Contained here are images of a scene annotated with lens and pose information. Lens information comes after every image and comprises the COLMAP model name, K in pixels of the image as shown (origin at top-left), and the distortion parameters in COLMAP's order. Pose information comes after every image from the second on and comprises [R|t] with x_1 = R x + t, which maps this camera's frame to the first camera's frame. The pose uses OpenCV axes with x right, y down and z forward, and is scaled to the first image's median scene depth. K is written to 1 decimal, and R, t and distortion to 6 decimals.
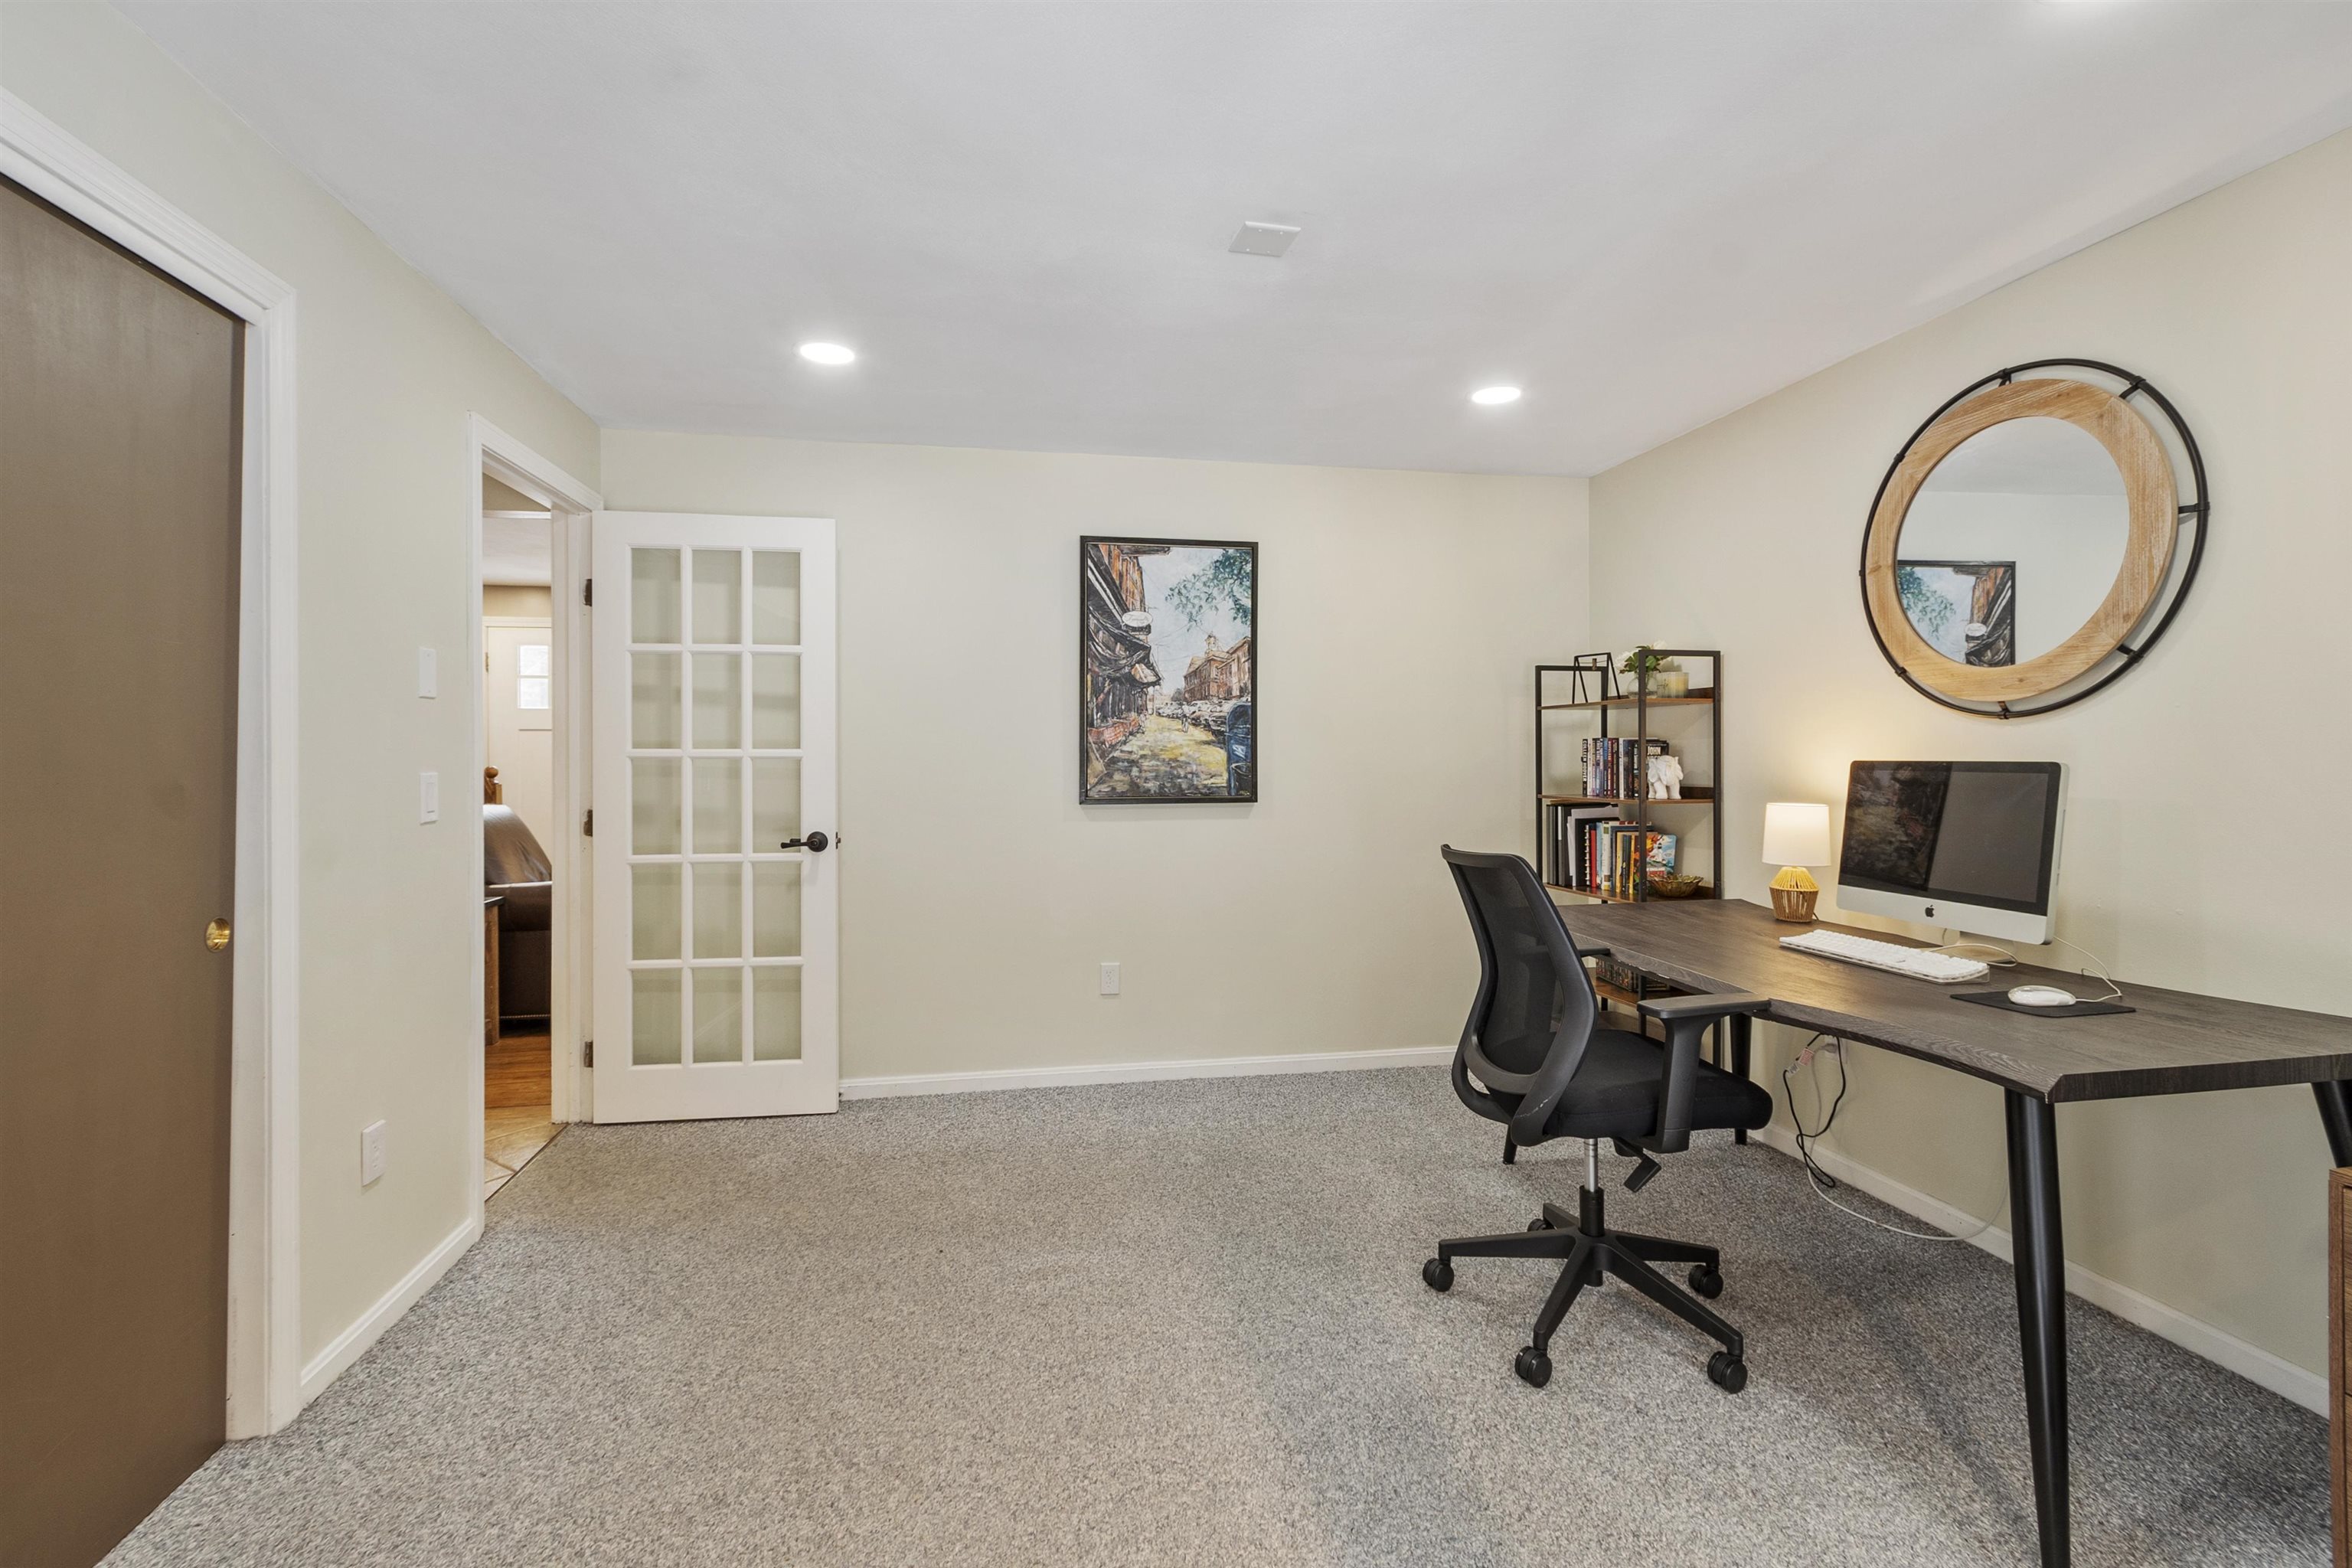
lens RADIAL K [[1023.7, 0, 1170.6], [0, 1023.7, 769.6], [0, 0, 1]] dist [0.003673, -0.001308]
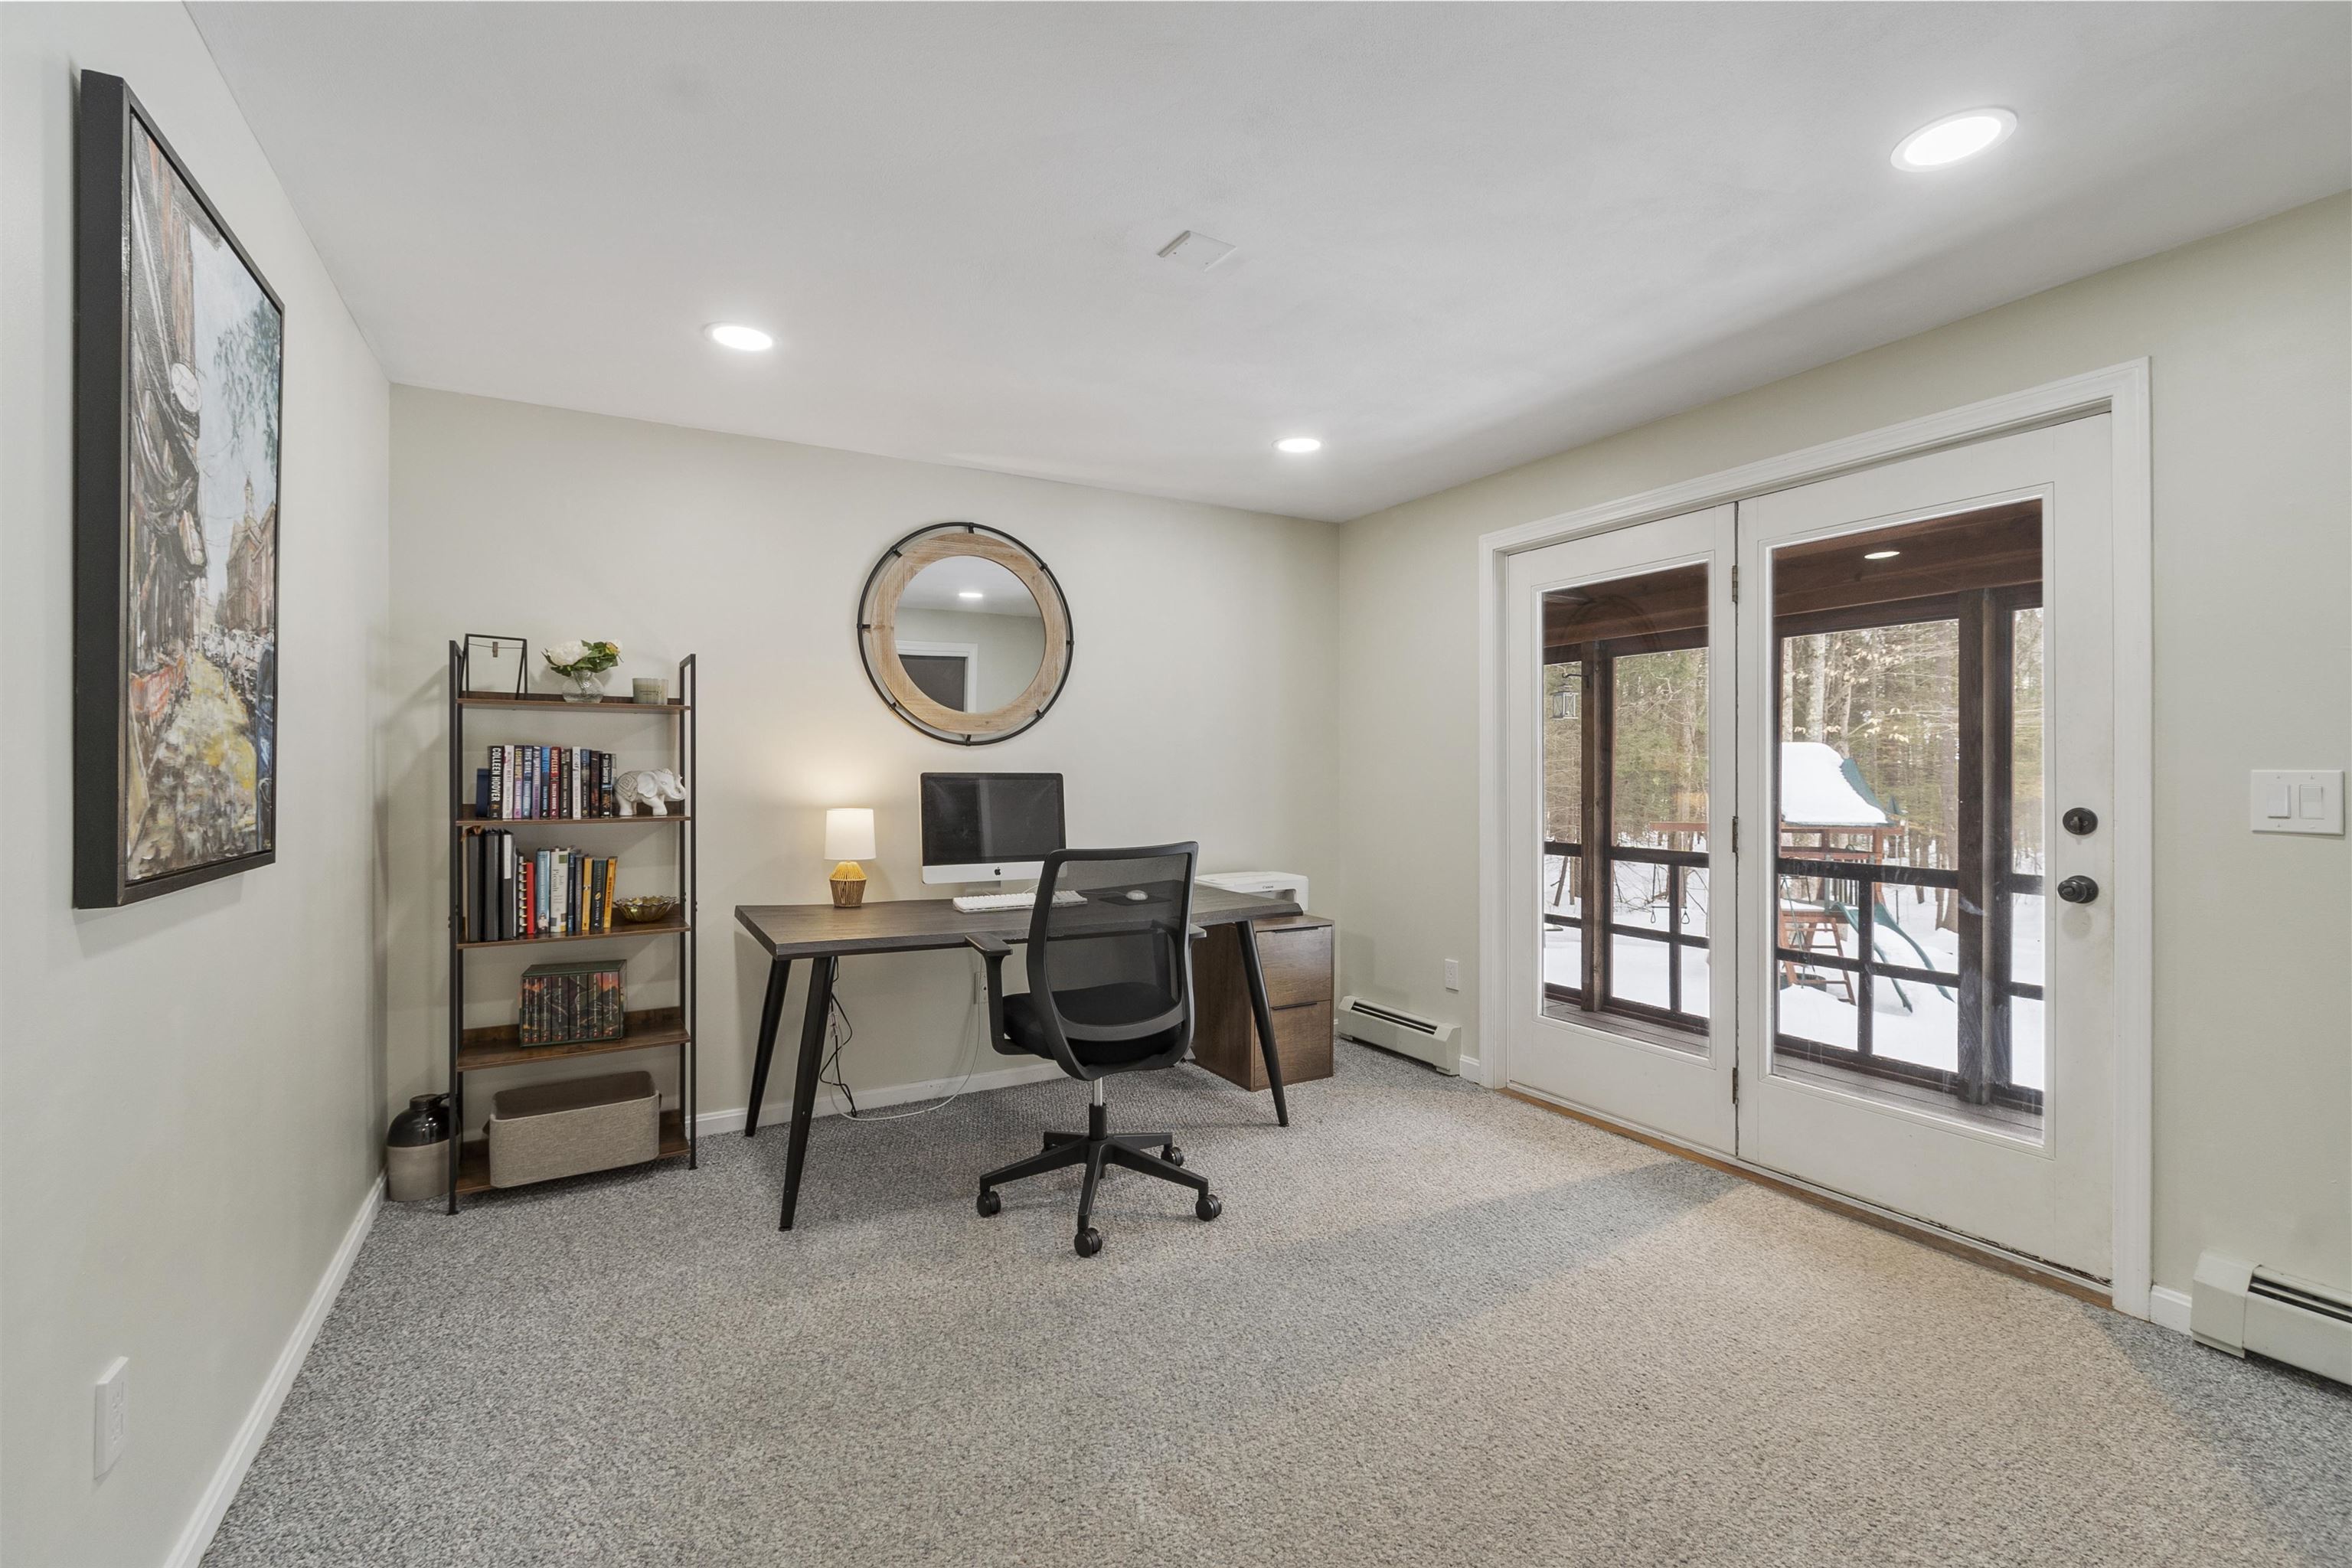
lens RADIAL K [[1023.7, 0, 1181.4], [0, 1023.7, 775.9], [0, 0, 1]] dist [0.003673, -0.001308]
pose [[-0.317404, 0.000878, 0.948290, -0.602717], [0.013761, 0.999899, 0.003680, -0.003916], [-0.948191, 0.014218, -0.317384, 0.934930]]
